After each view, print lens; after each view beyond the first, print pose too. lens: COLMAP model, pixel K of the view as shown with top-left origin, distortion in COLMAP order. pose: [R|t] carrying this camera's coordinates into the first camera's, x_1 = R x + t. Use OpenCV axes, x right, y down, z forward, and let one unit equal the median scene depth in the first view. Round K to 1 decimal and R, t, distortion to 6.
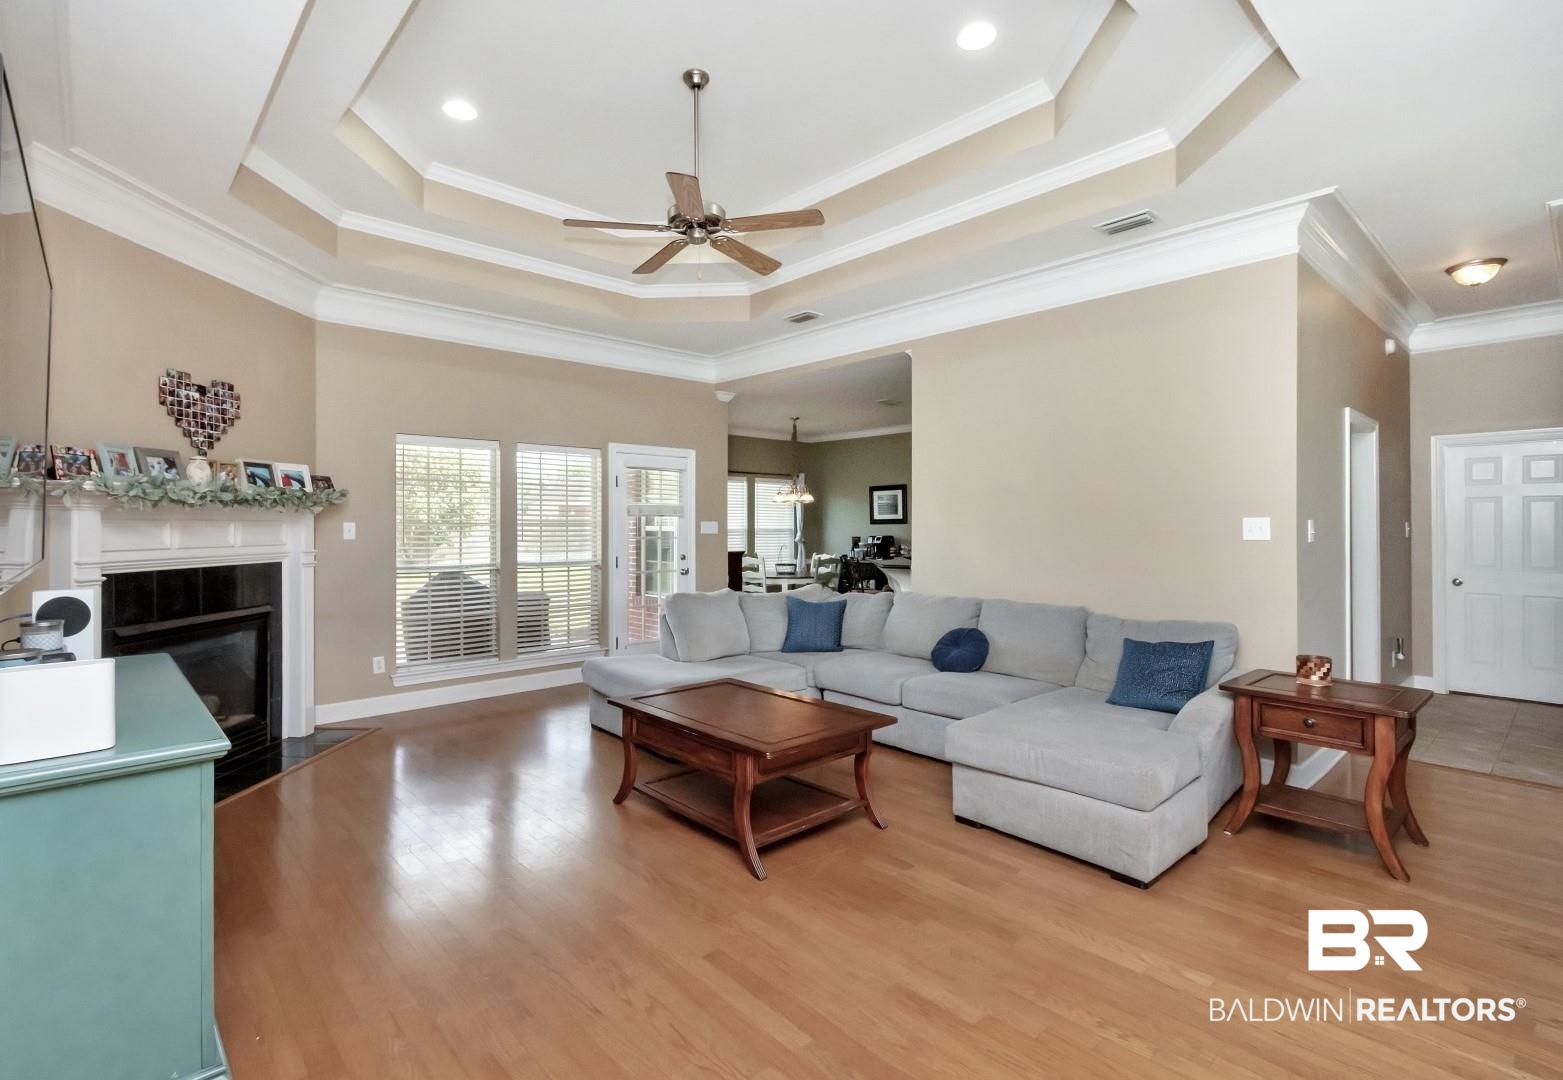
lens RADIAL K [[748.5, 0, 745.2], [0, 748.5, 520.9], [0, 0, 1]] dist [0.014853, 0.000081]
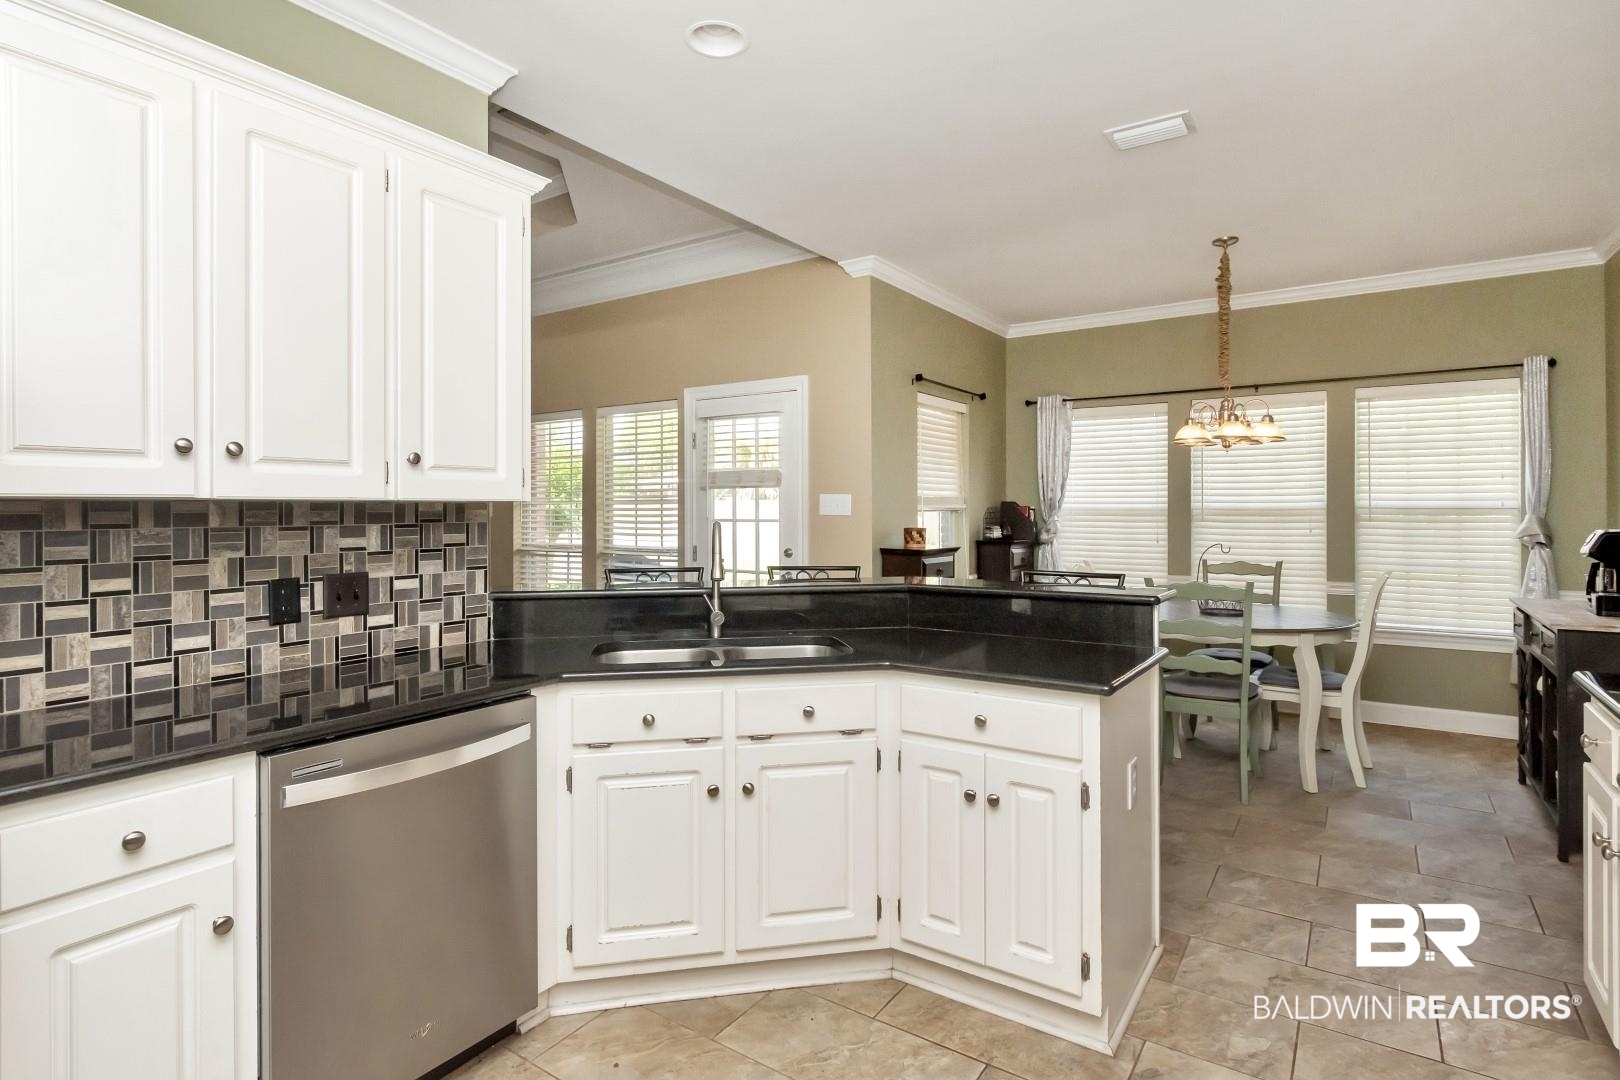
lens RADIAL K [[811.2, 0, 821.5], [0, 811.2, 508.8], [0, 0, 1]] dist [-0.000389, -0.000269]
pose [[0.254825, -0.001401, -0.966986, 0.909056], [0.008649, 0.999962, 0.000831, 0.019294], [0.966948, -0.008575, 0.254828, 1.369919]]
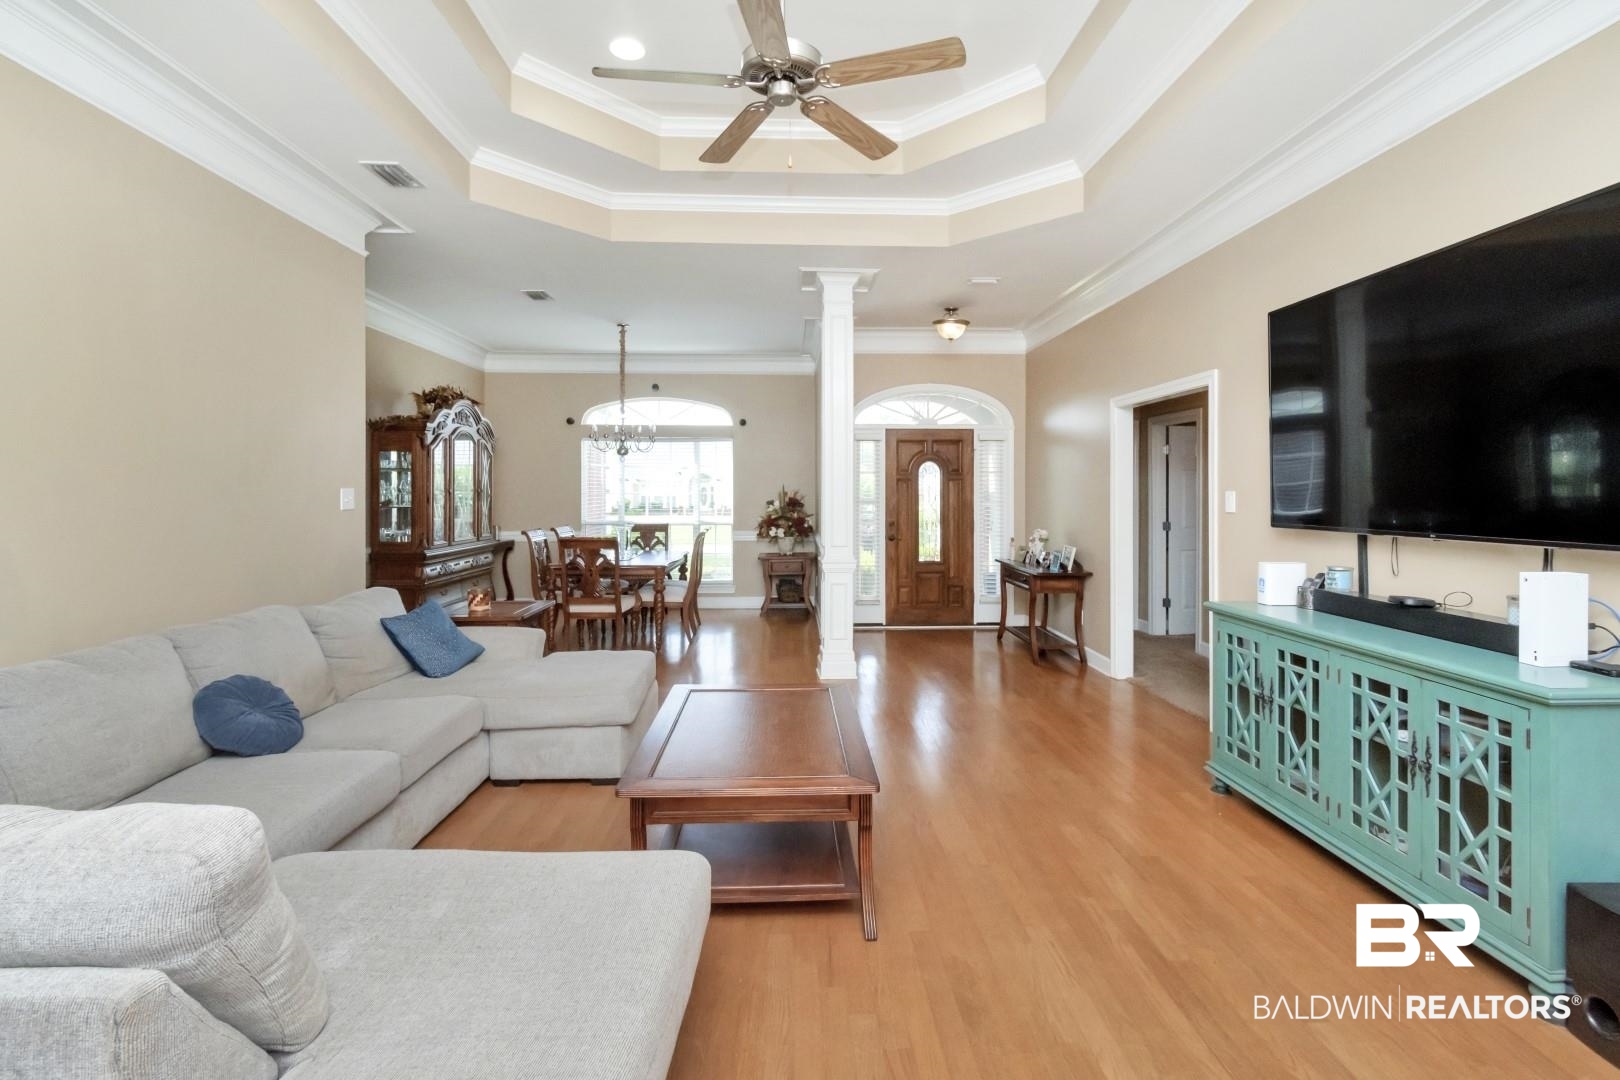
lens RADIAL K [[736.1, 0, 808.3], [0, 736.1, 490.3], [0, 0, 1]] dist [-0.001679, -0.000315]
pose [[-0.776293, -0.001541, 0.630370, -0.424289], [-0.005836, 0.999972, -0.004743, 0.002098], [-0.630345, -0.007361, -0.776280, 1.238130]]
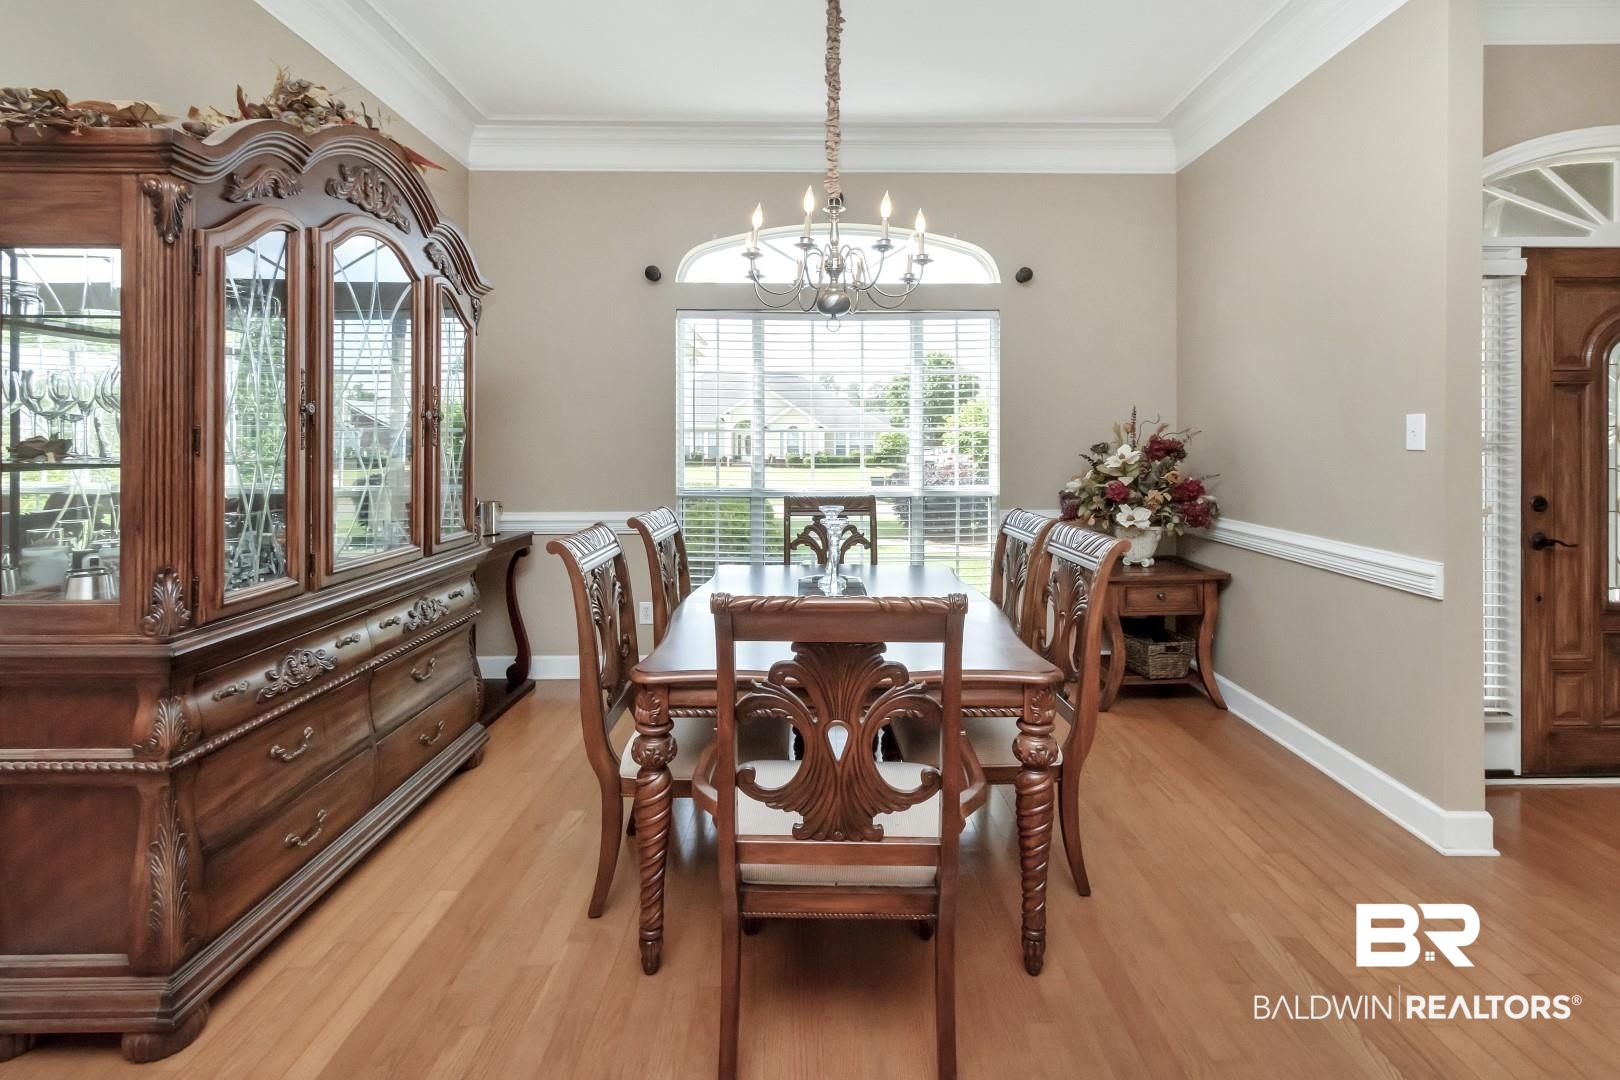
lens RADIAL K [[759.4, 0, 827.4], [0, 759.4, 435.2], [0, 0, 1]] dist [-0.001046, -0.000363]
pose [[-0.763828, 0.004019, 0.645408, 0.522487], [-0.003027, 0.999947, -0.009810, 0.019693], [-0.645413, -0.009447, -0.763775, 0.699716]]
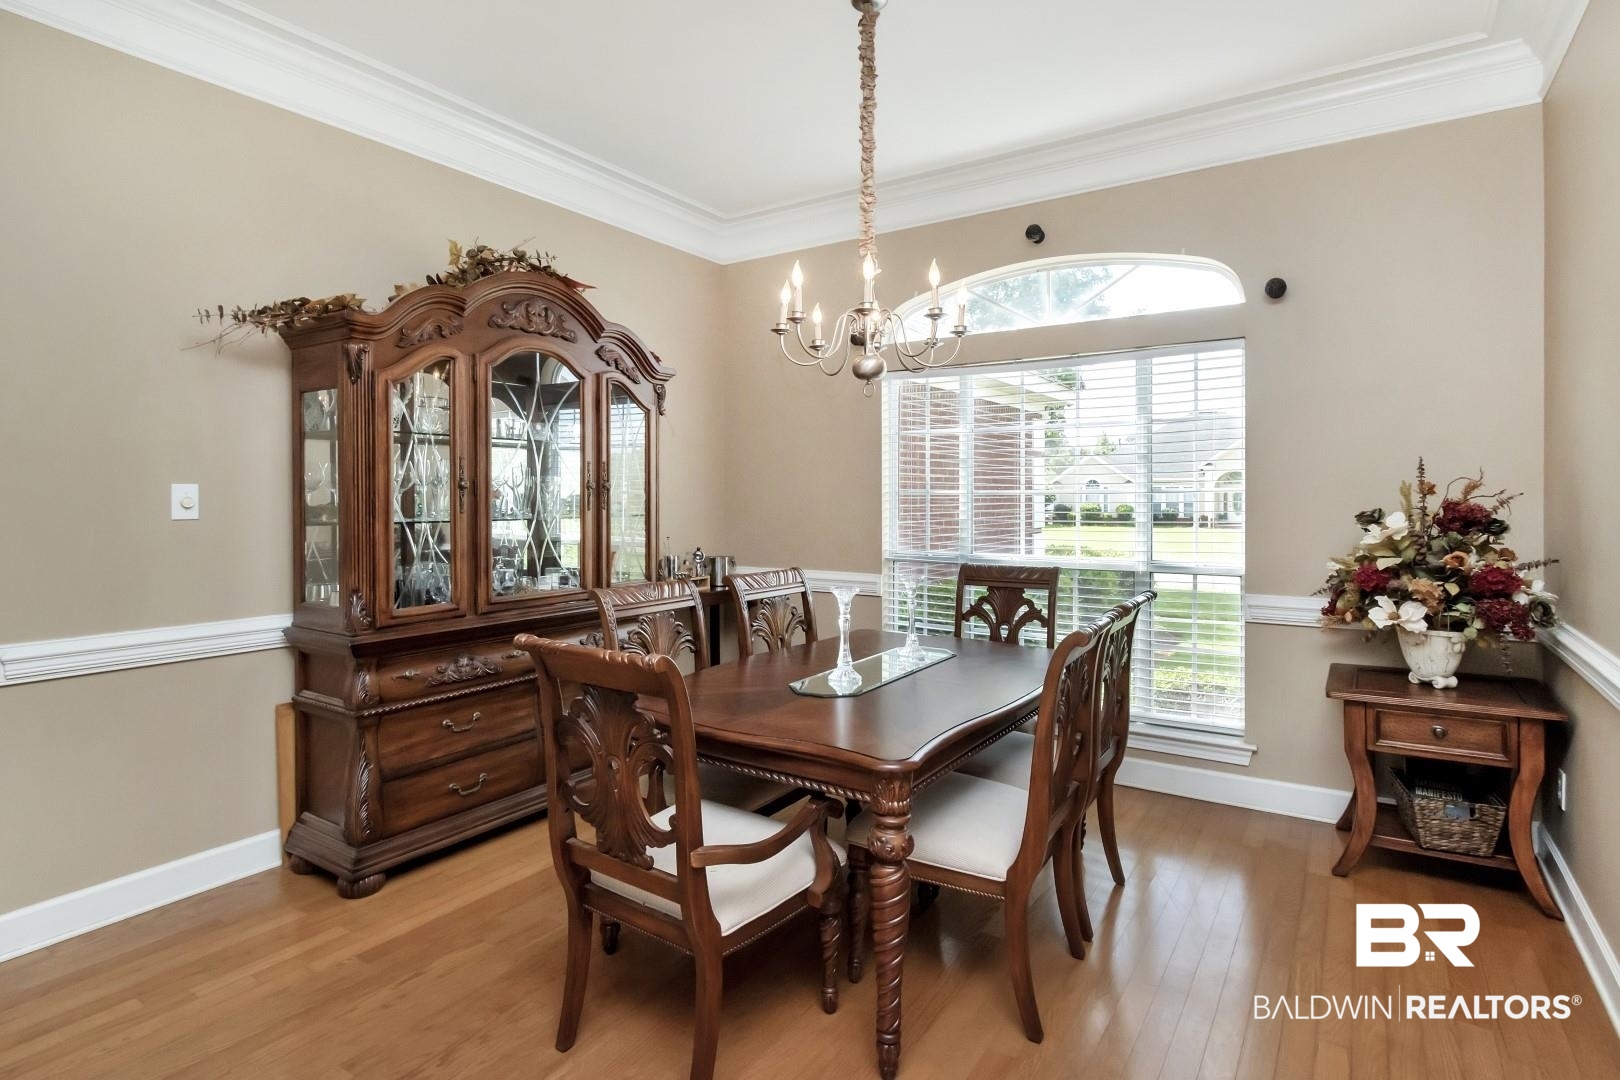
lens RADIAL K [[836.0, 0, 817.8], [0, 836.0, 494.9], [0, 0, 1]] dist [-0.001435, 0.000284]
pose [[-0.264855, 0.000588, 0.964288, 0.297896], [-0.003125, 0.999994, -0.001468, 0.009297], [-0.964283, -0.003402, -0.264851, 0.455132]]
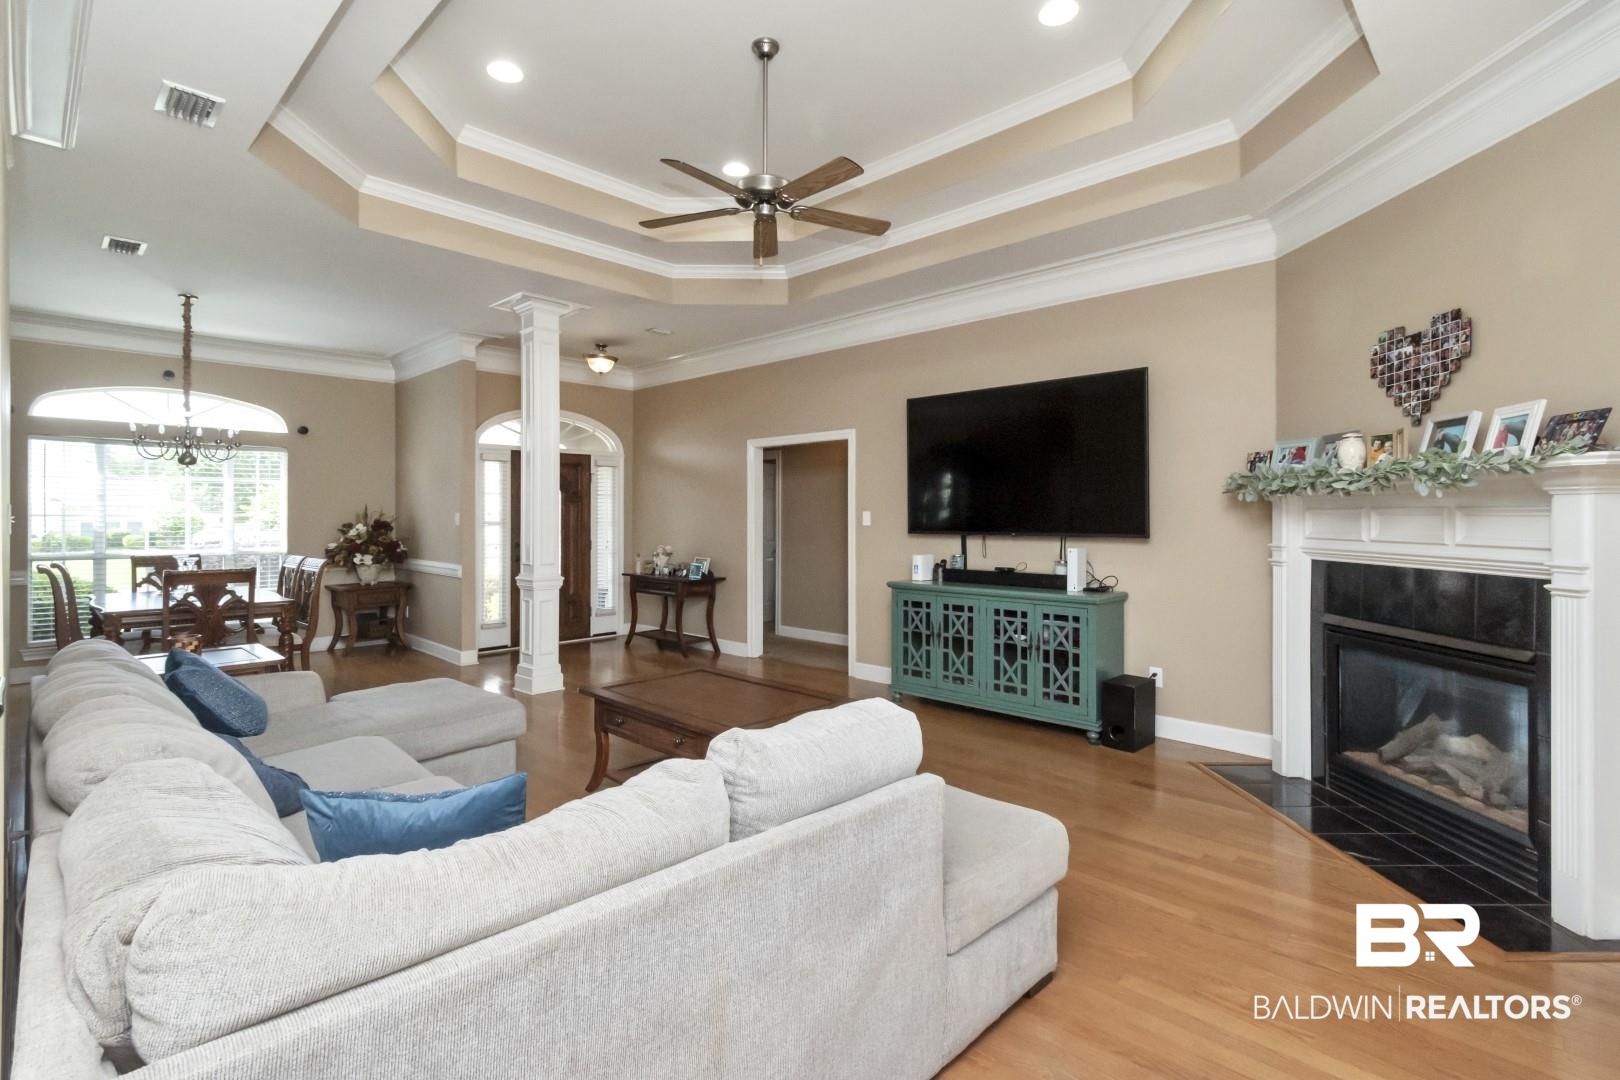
lens RADIAL K [[760.7, 0, 799.0], [0, 760.7, 509.7], [0, 0, 1]] dist [-0.000009, 0.000260]
pose [[-0.997108, -0.001840, -0.075969, -0.028094], [-0.000842, 0.999913, -0.013170, 0.011168], [0.075987, -0.013068, -0.997023, 1.596868]]
